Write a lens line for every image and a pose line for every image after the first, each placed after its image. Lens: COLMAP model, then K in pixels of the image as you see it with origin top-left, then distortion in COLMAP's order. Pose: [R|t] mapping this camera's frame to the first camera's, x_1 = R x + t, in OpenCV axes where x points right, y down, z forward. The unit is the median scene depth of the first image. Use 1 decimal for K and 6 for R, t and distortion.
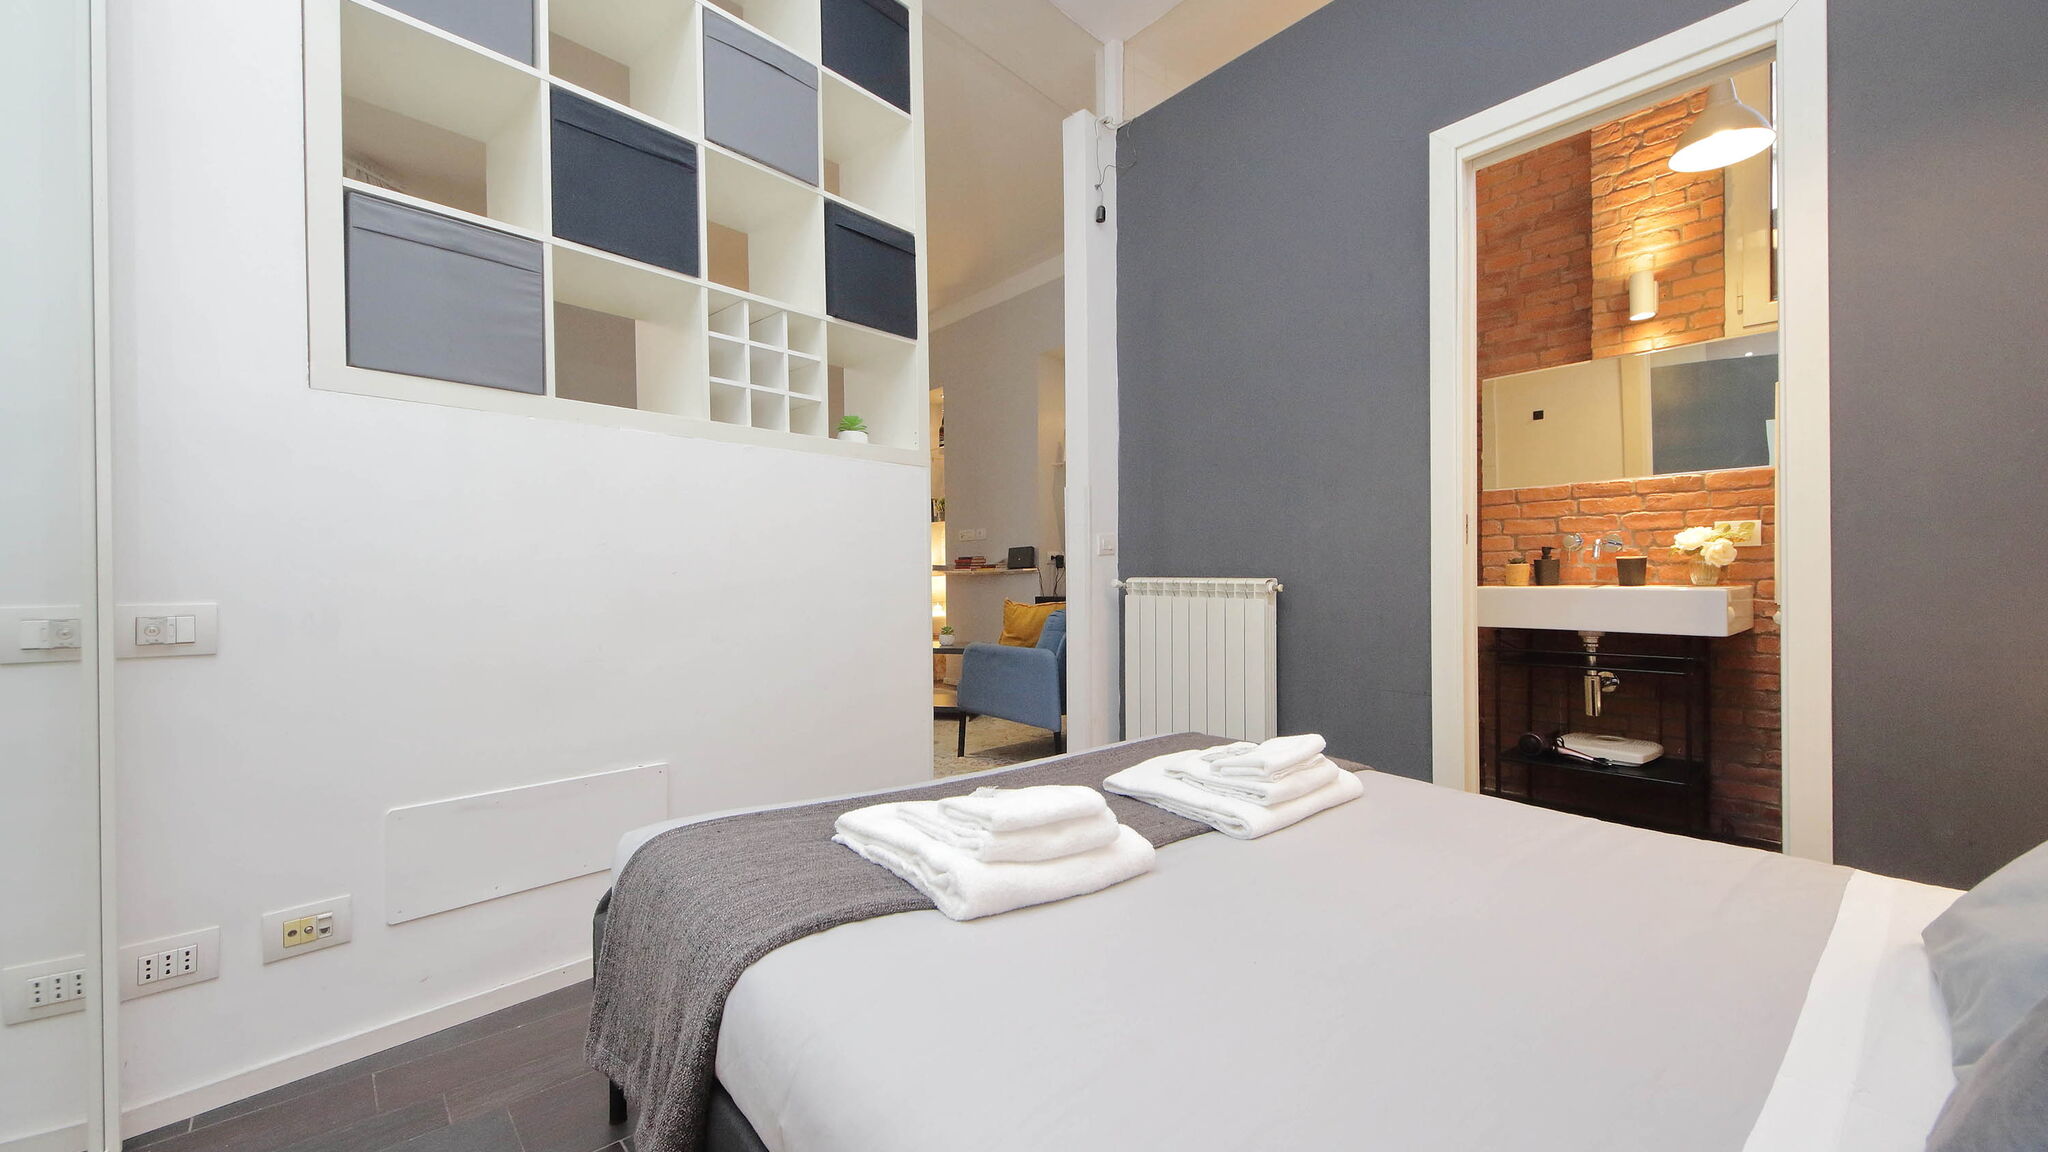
lens RADIAL K [[748.1, 0, 1046.6], [0, 748.1, 571.1], [0, 0, 1]] dist [0.037425, -0.014250]
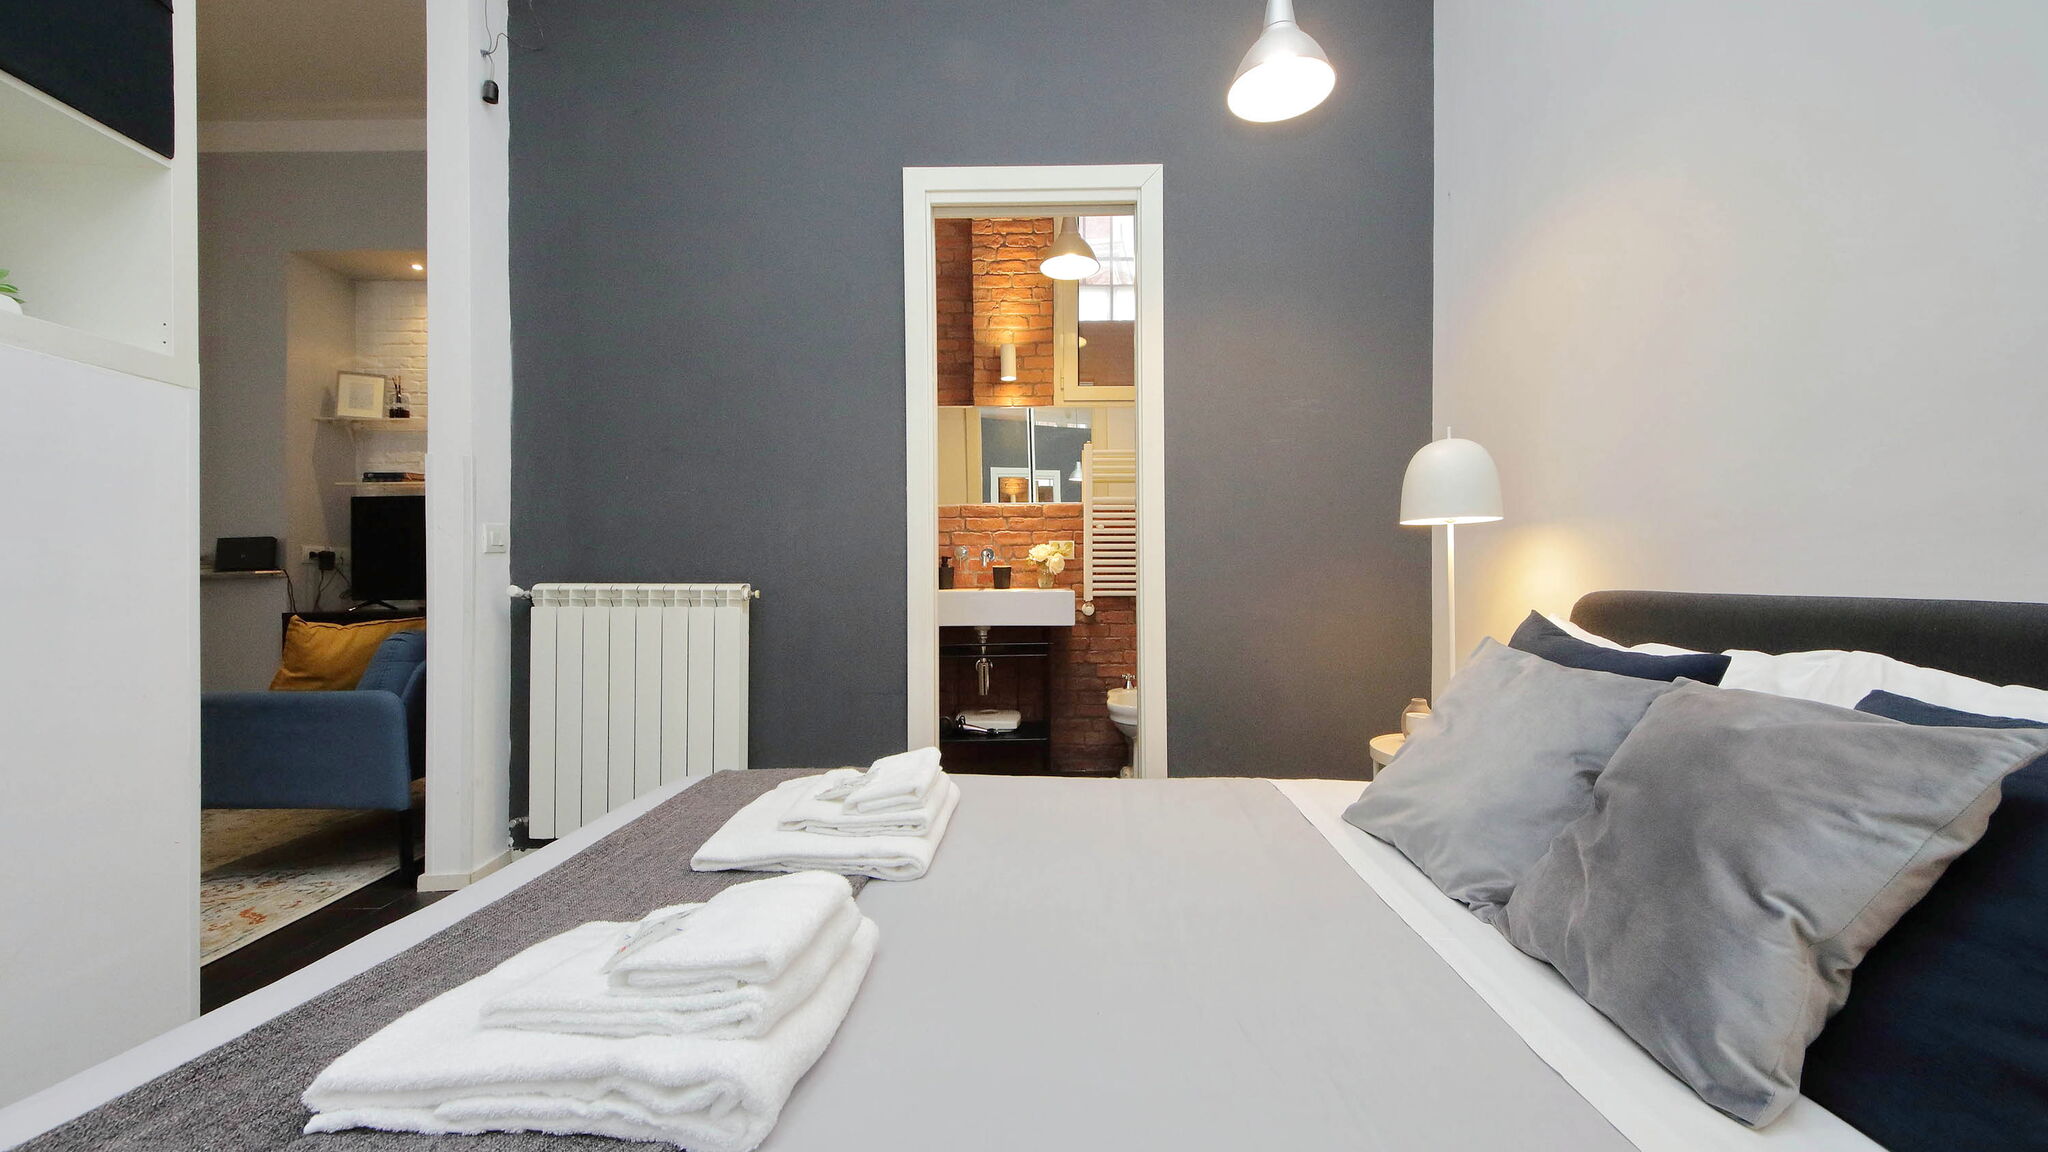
lens RADIAL K [[748.1, 0, 1046.6], [0, 748.1, 571.1], [0, 0, 1]] dist [0.037425, -0.014250]
pose [[0.688917, 0.009647, 0.724776, -0.090363], [-0.004648, 0.999950, -0.008893, 0.000477], [-0.724825, 0.002758, 0.688928, 0.091679]]
